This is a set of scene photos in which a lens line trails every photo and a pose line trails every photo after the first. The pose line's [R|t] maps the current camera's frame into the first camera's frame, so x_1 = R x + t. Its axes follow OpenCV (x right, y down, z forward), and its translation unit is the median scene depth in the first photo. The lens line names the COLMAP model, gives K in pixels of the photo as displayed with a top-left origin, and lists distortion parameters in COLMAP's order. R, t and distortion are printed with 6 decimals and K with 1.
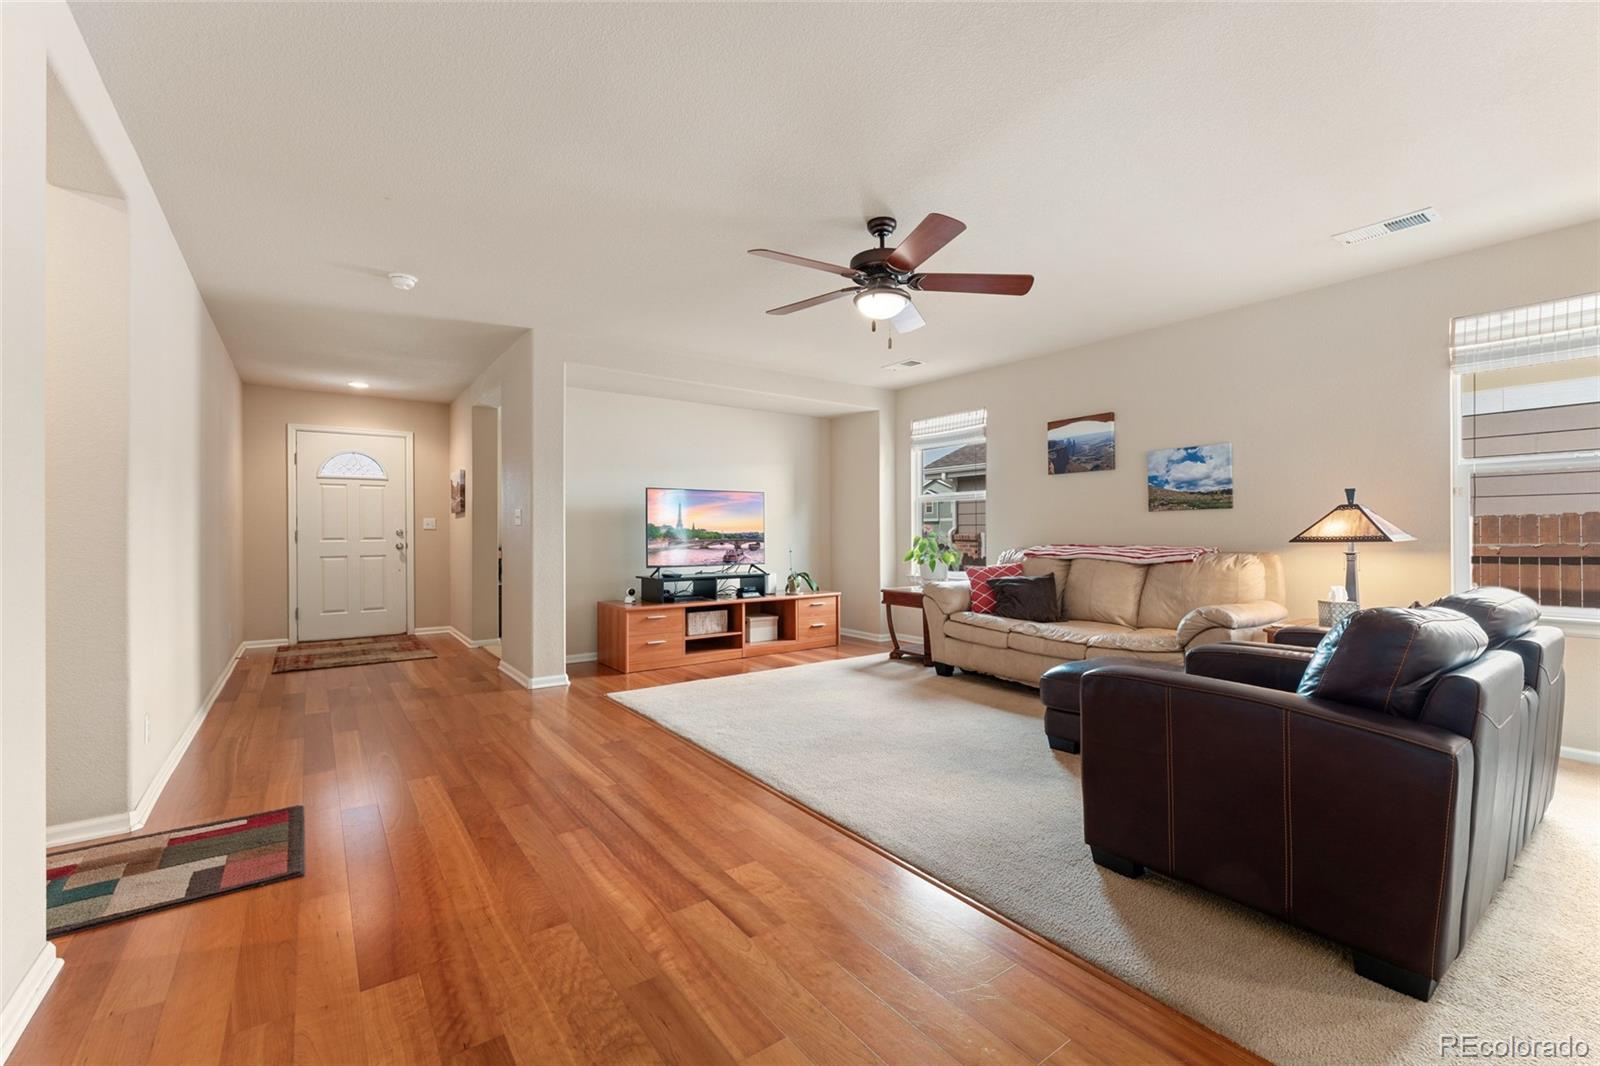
lens RADIAL K [[675.4, 0, 802.7], [0, 675.4, 529.1], [0, 0, 1]] dist [-0.003197, -0.001795]
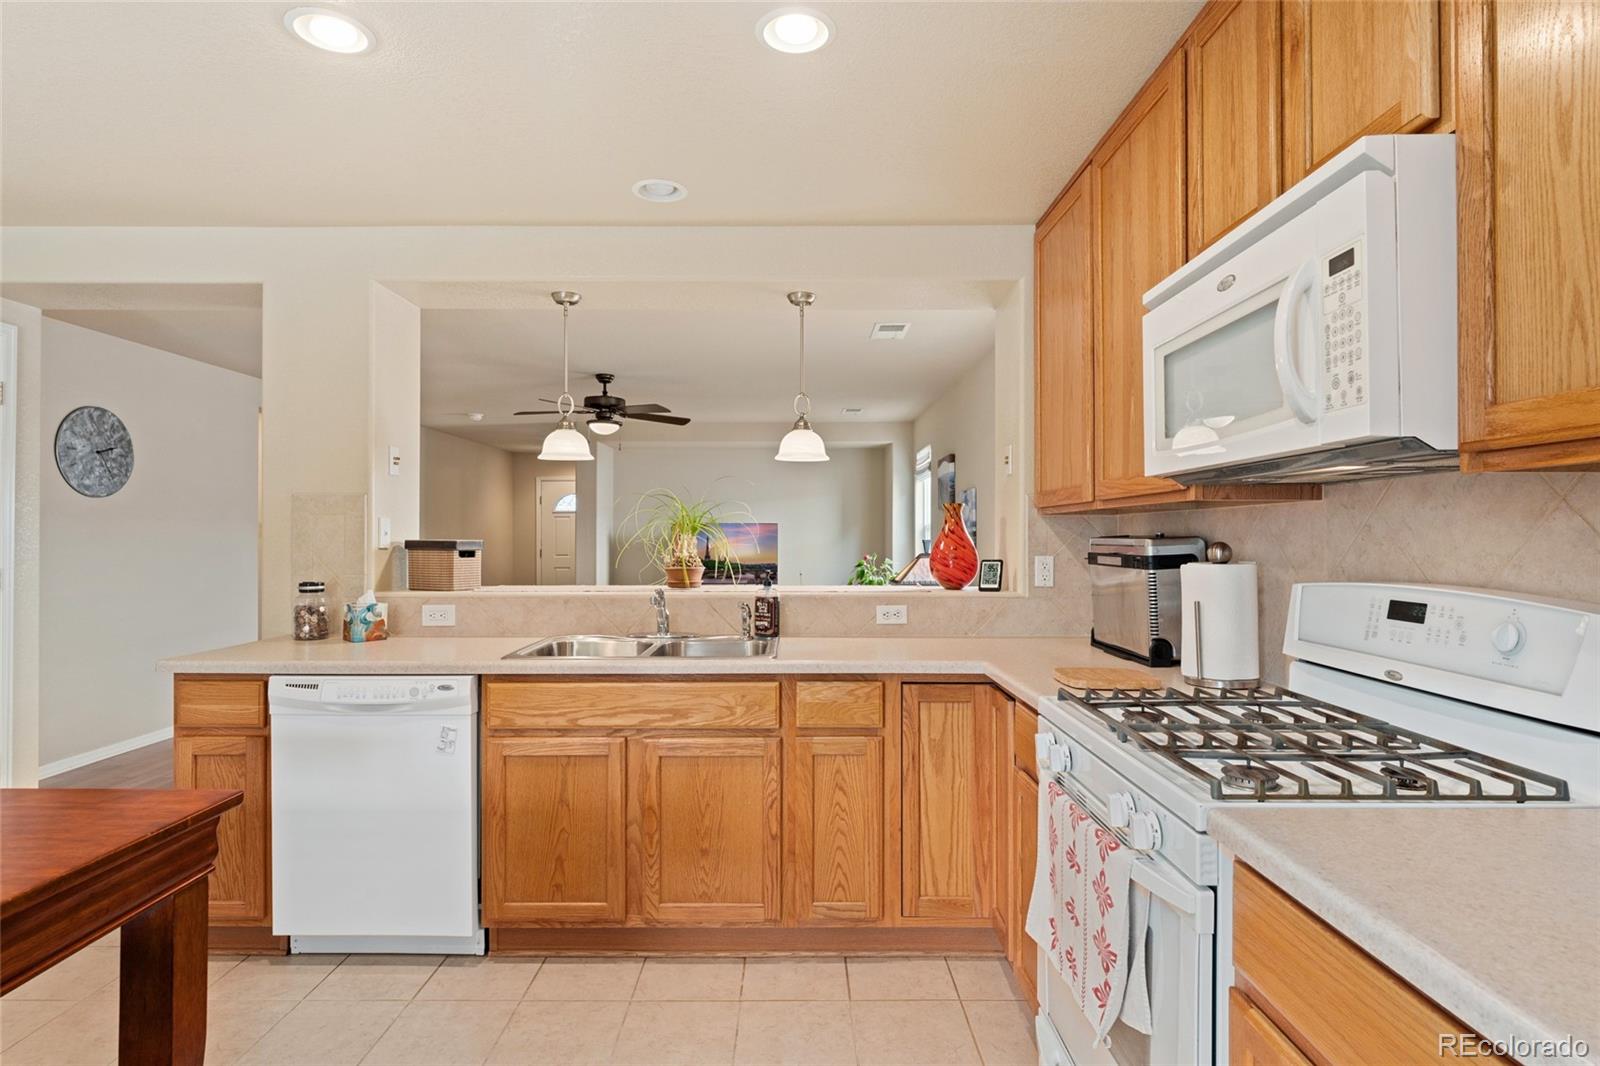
lens RADIAL K [[843.0, 0, 801.3], [0, 843.0, 529.5], [0, 0, 1]] dist [-0.000052, 0.000044]
pose [[0.810659, -0.001523, -0.585516, 1.010191], [0.001111, 0.999999, -0.001063, -0.051547], [0.585517, 0.000211, 0.810660, -0.209970]]
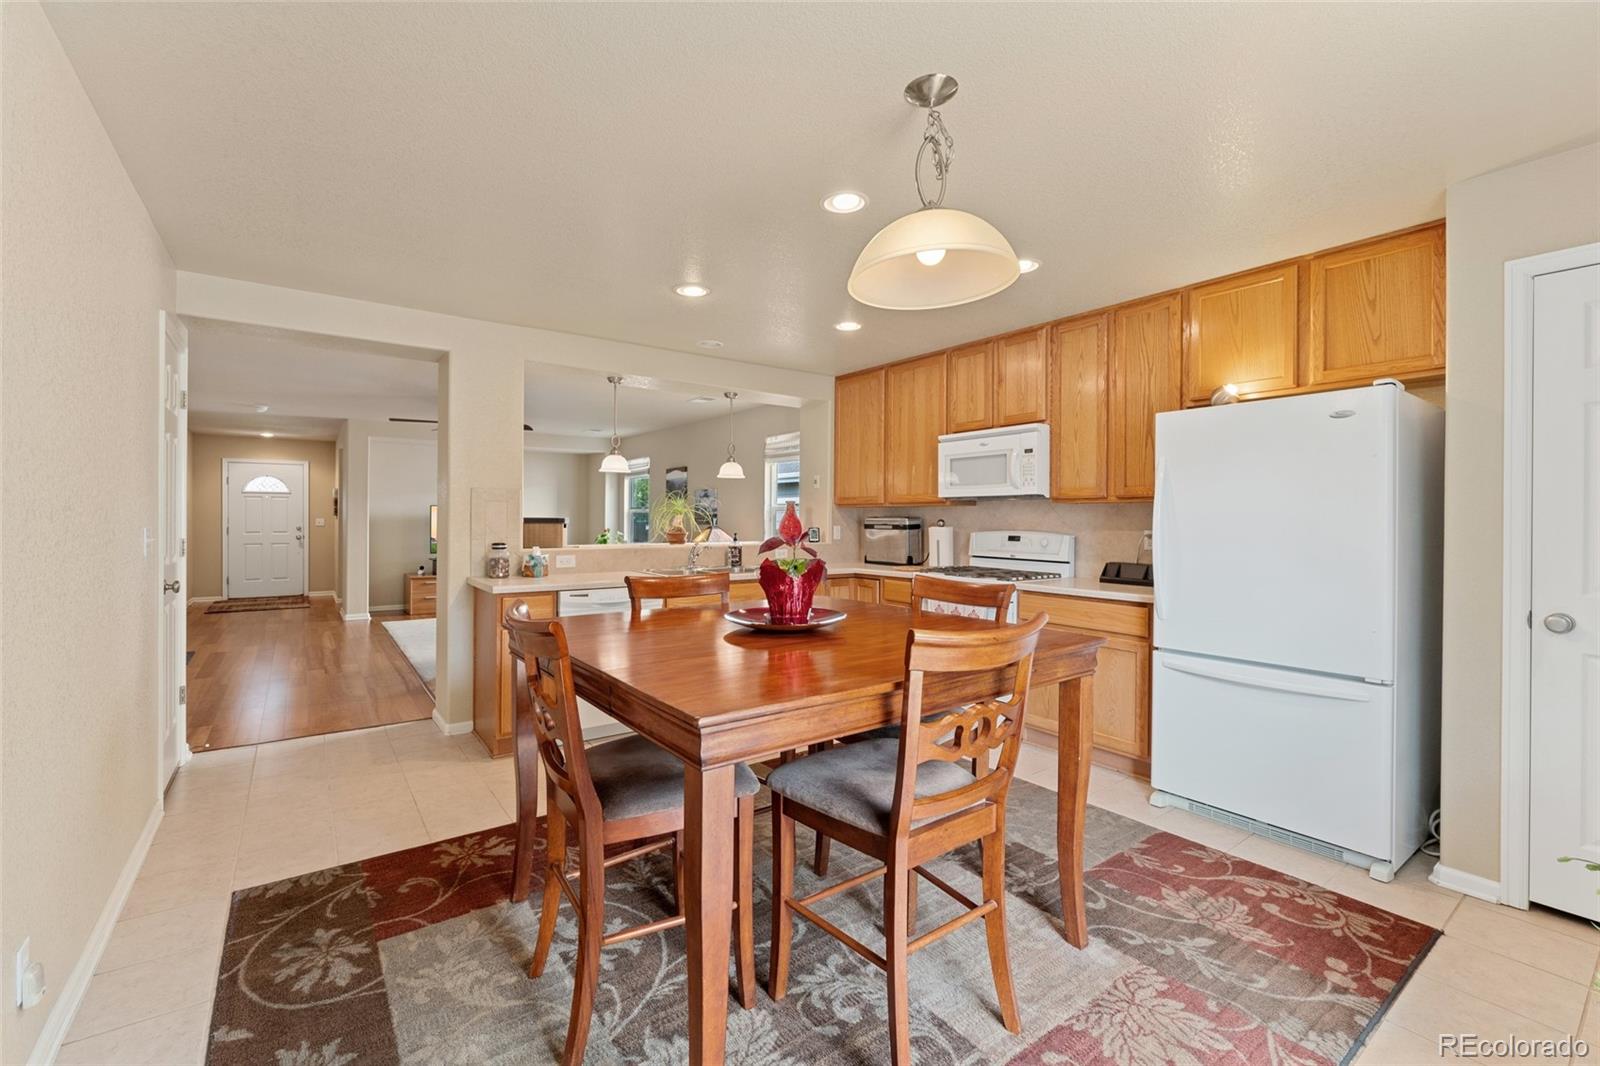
lens RADIAL K [[675.4, 0, 797.5], [0, 675.4, 522.1], [0, 0, 1]] dist [-0.003197, -0.001795]
pose [[0.999944, 0.008055, 0.006924, 0.713249], [-0.008143, 0.999886, 0.012735, -0.052273], [-0.006821, -0.012791, 0.999895, -0.724717]]
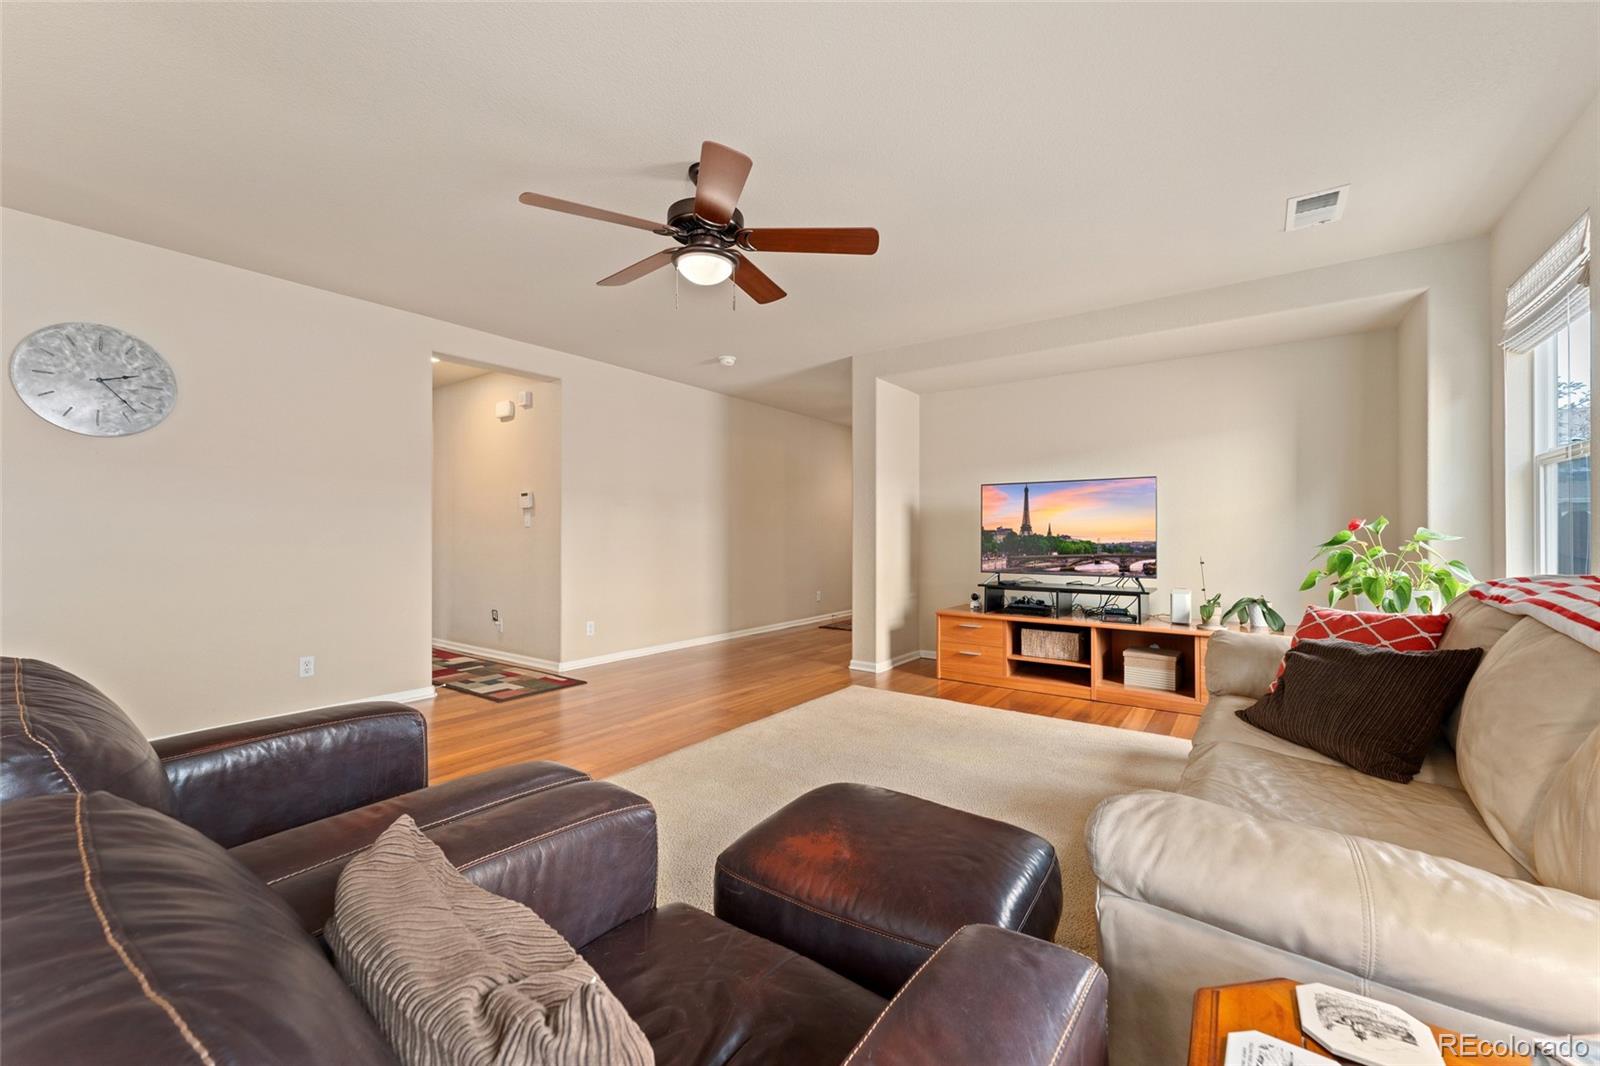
lens RADIAL K [[637.3, 0, 781.4], [0, 637.3, 527.8], [0, 0, 1]] dist [0.001671, 0.000563]
pose [[0.290202, -0.008451, -0.956928, 0.558224], [0.004292, 0.999962, -0.007529, 0.002405], [0.956956, -0.001922, 0.290227, 0.522082]]
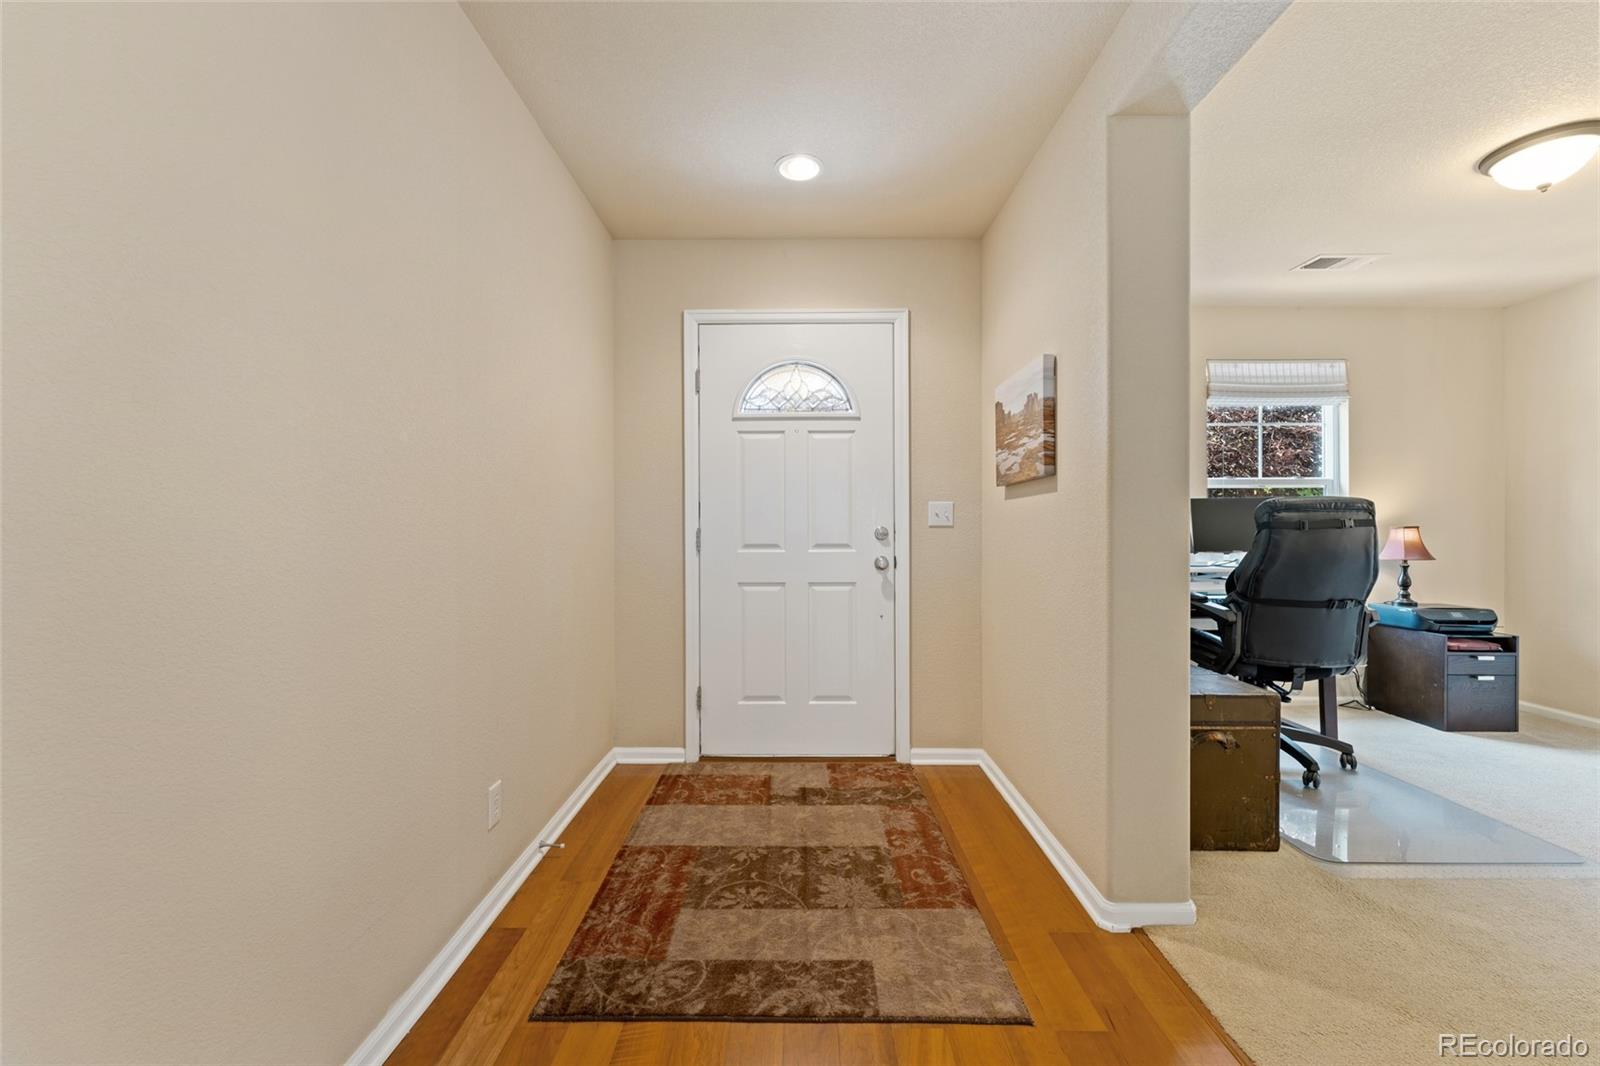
lens RADIAL K [[637.3, 0, 798.8], [0, 637.3, 529.6], [0, 0, 1]] dist [0.001671, 0.000563]
pose [[0.804477, 0.007401, -0.593938, -0.547256], [-0.001222, 0.999941, 0.010805, -0.002953], [0.593983, -0.007967, 0.804438, 0.877822]]
